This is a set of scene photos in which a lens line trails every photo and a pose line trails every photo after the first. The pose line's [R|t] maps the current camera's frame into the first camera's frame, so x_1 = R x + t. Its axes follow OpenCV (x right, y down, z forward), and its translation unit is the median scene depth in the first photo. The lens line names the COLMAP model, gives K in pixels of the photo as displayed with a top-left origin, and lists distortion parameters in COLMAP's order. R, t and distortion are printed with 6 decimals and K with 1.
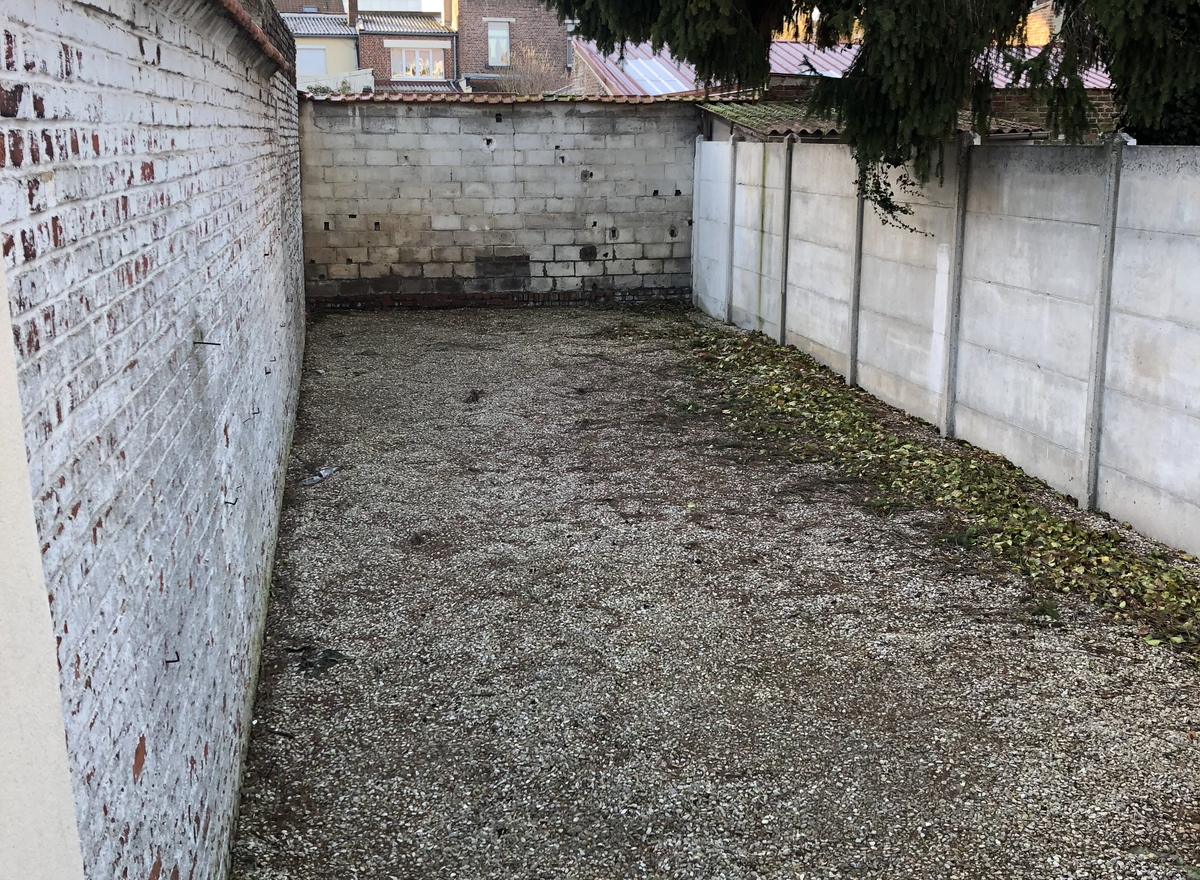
lens RADIAL K [[1296.1, 0, 600.0], [0, 1296.1, 440.1], [0, 0, 1]] dist [0.050990, 0.000000]
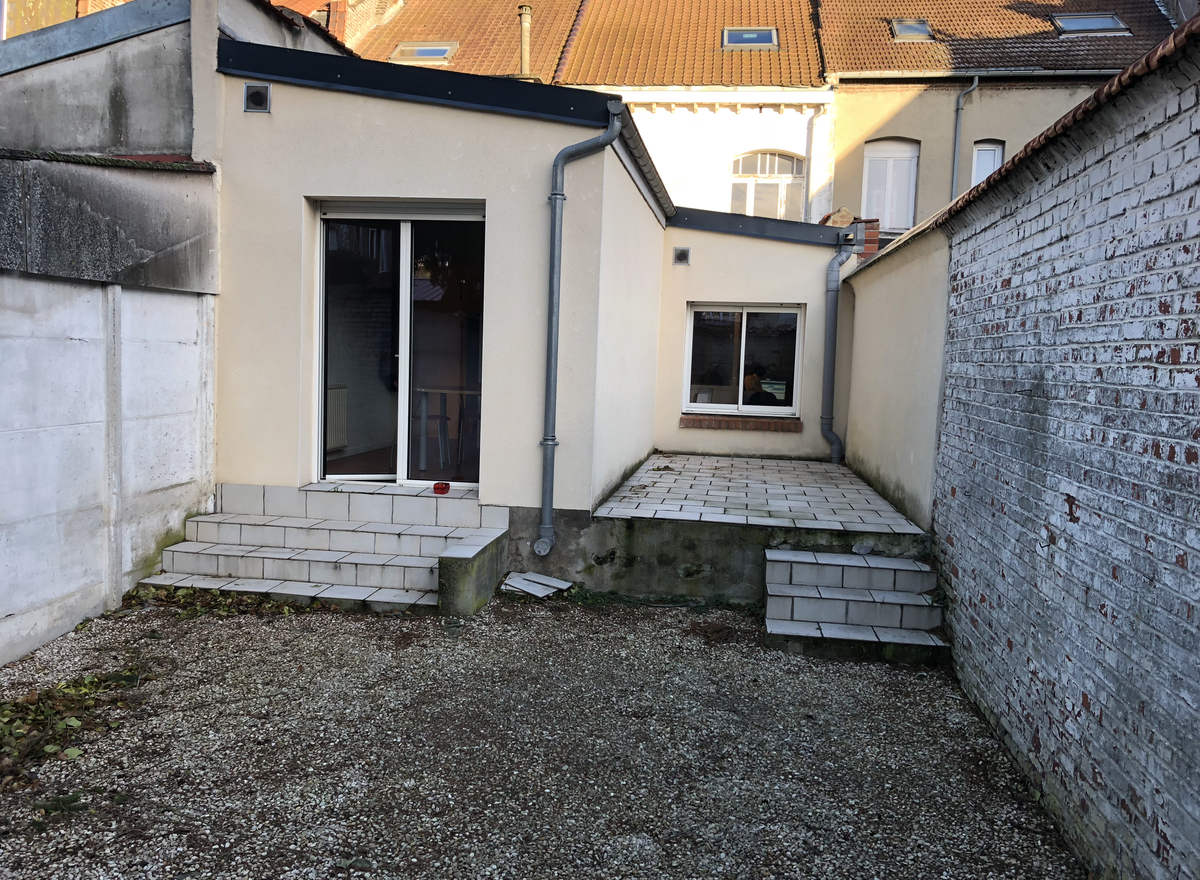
lens RADIAL K [[1296.1, 0, 599.8], [0, 1296.1, 441.1], [0, 0, 1]] dist [0.050990, 0.000000]
pose [[-0.963420, -0.058456, 0.261543, -0.290567], [0.014618, 0.963007, 0.269081, -0.539292], [-0.267597, 0.263061, -0.926925, 3.204359]]
